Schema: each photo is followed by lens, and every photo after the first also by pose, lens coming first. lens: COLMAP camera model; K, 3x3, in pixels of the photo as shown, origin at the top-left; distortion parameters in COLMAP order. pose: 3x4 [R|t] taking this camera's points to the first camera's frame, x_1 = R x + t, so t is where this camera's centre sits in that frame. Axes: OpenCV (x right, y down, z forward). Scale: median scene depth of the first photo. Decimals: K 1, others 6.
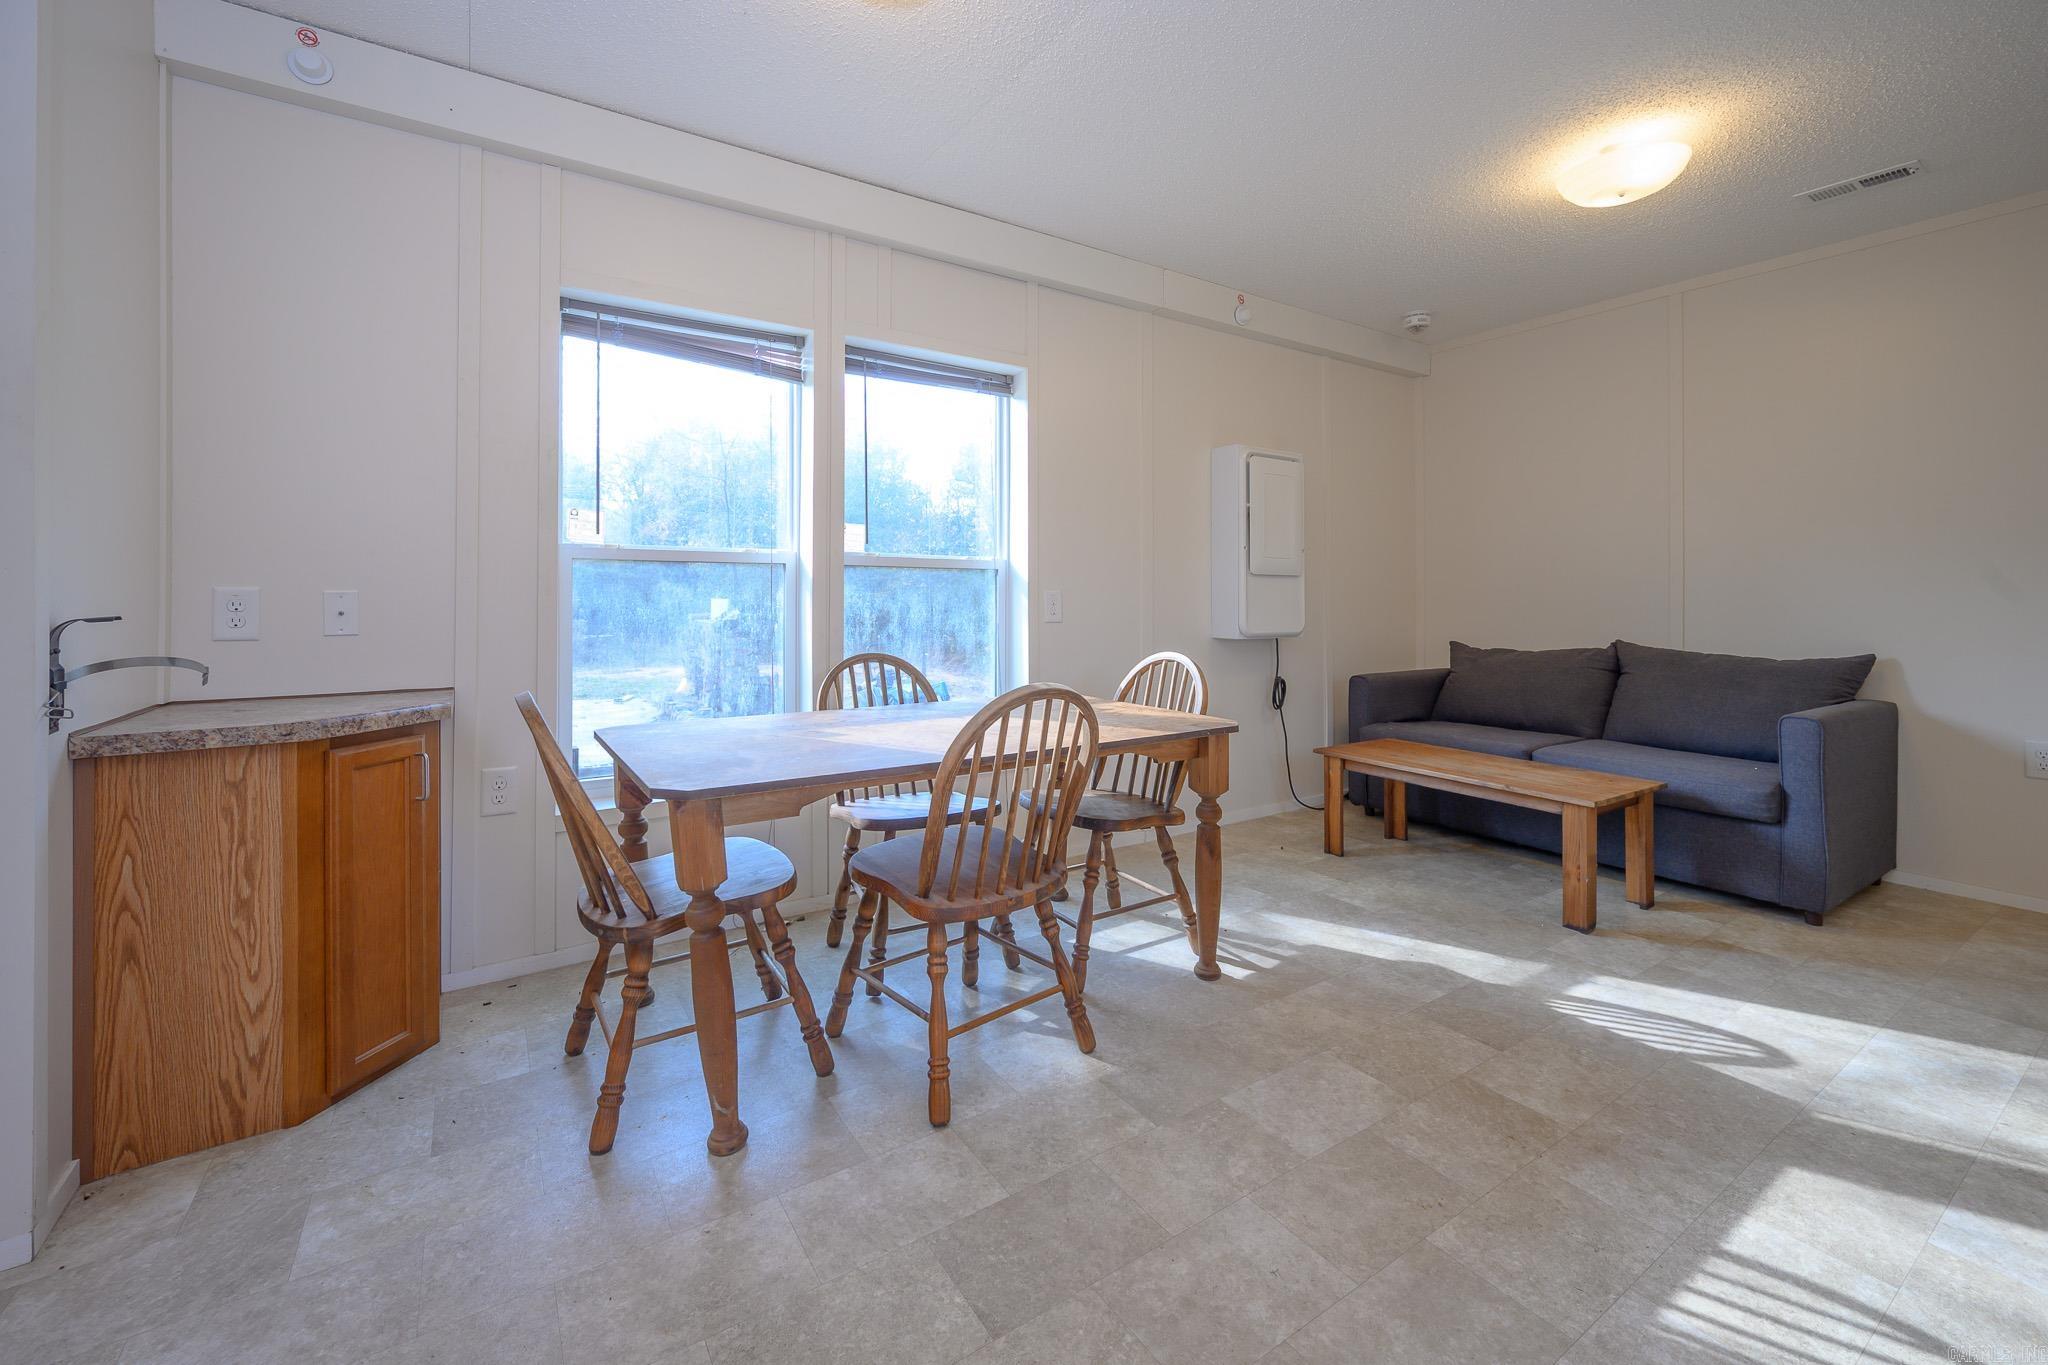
lens RADIAL K [[844.4, 0, 1040.1], [0, 844.4, 598.5], [0, 0, 1]] dist [0.004967, -0.000115]
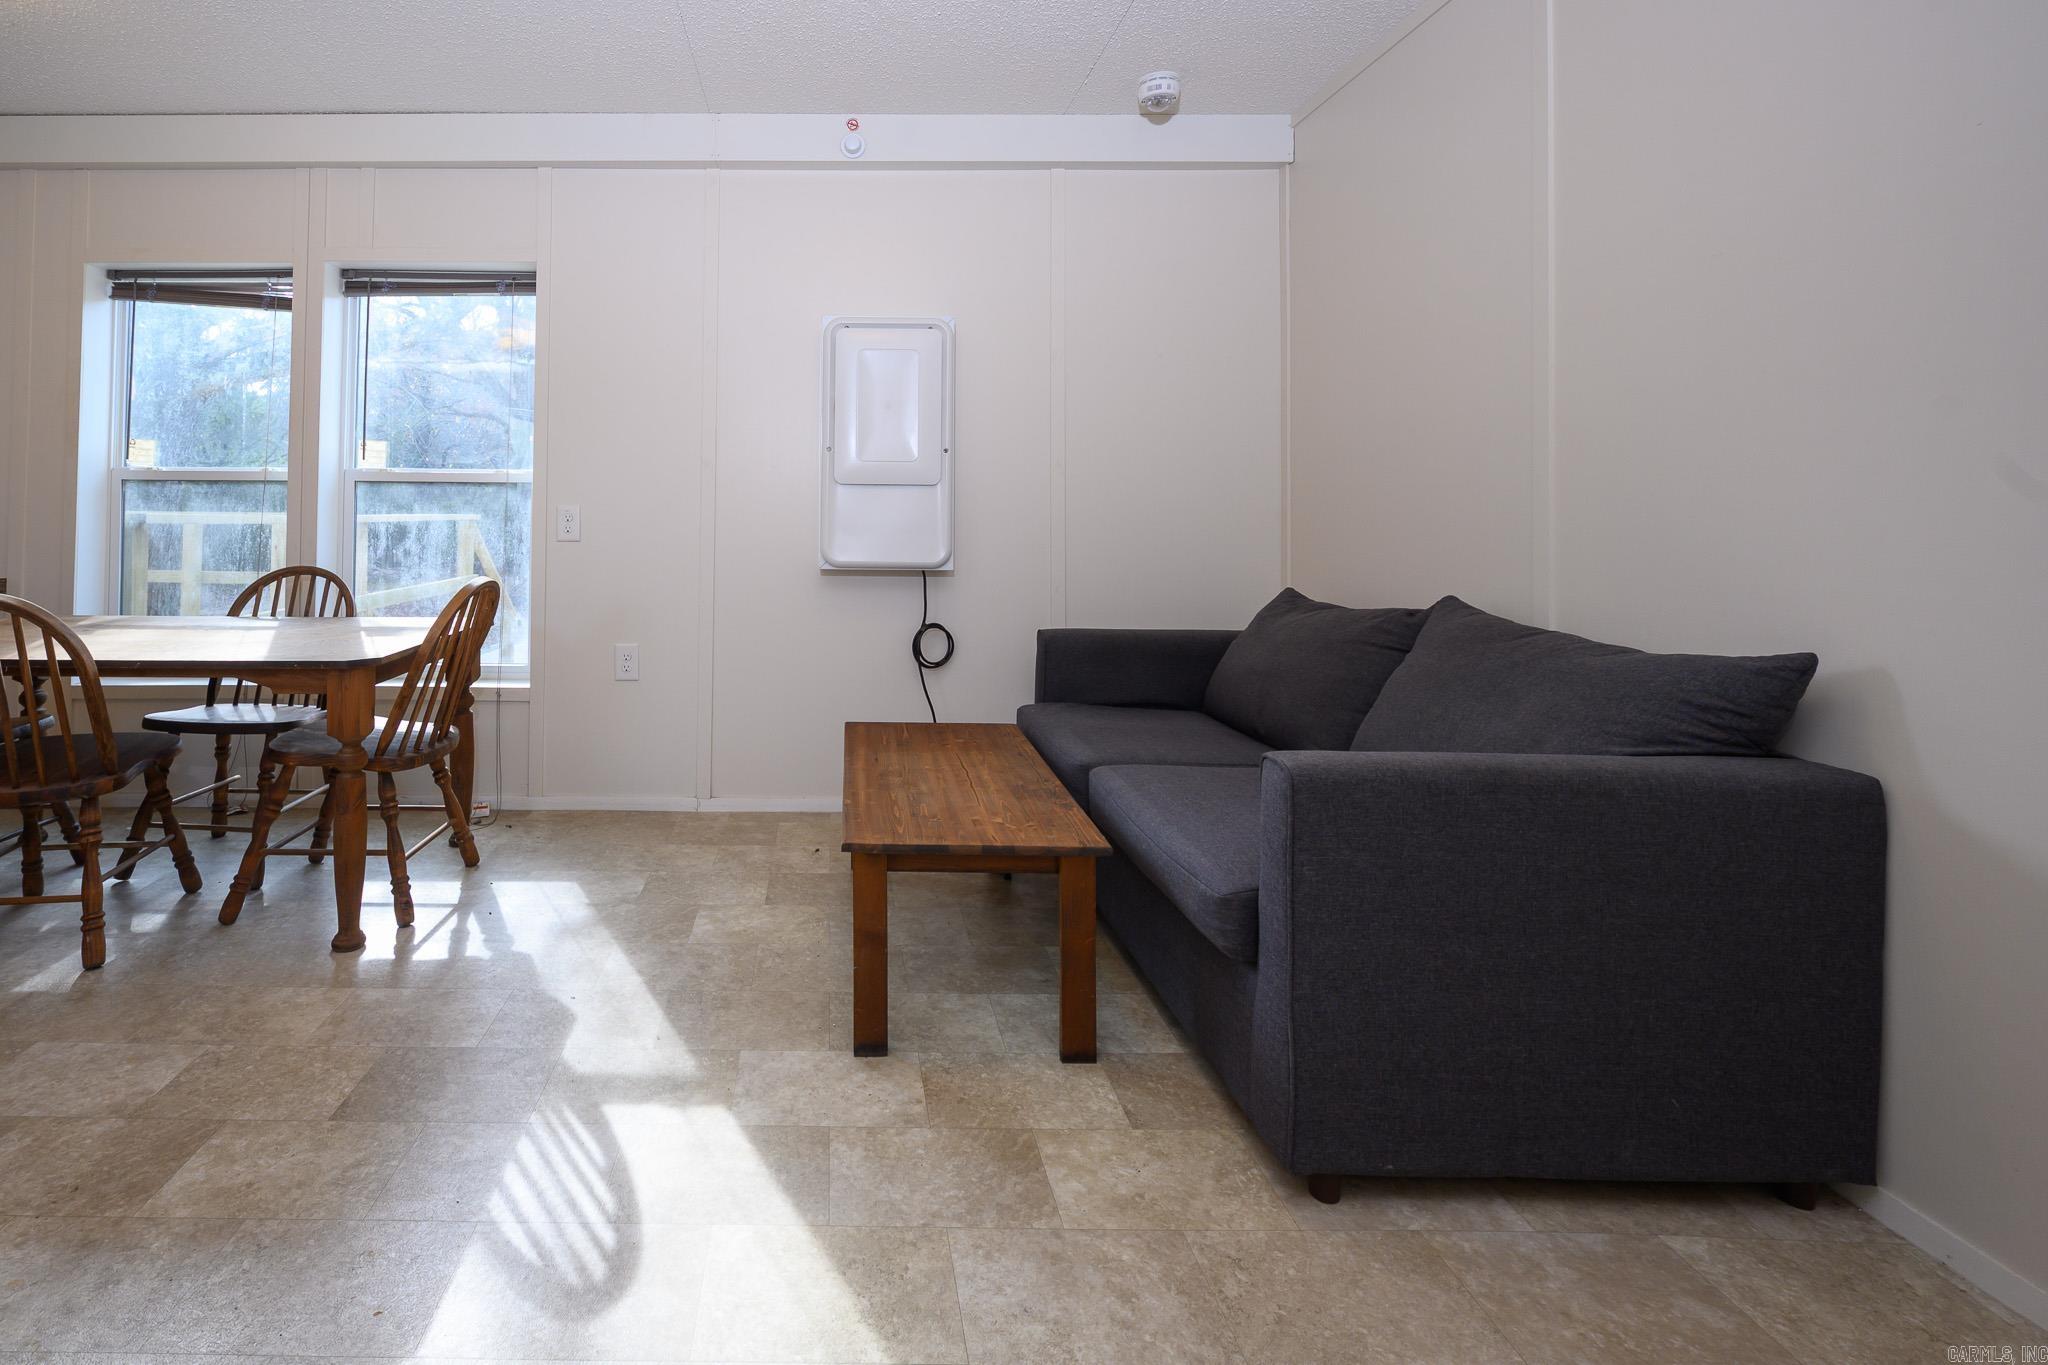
lens RADIAL K [[954.8, 0, 807.8], [0, 954.8, 508.0], [0, 0, 1]] dist [0.000538, -0.000835]
pose [[0.825764, 0.000842, -0.564015, 1.108207], [-0.003746, 0.999985, -0.003991, -0.004388], [0.564003, 0.005409, 0.825755, 0.434825]]
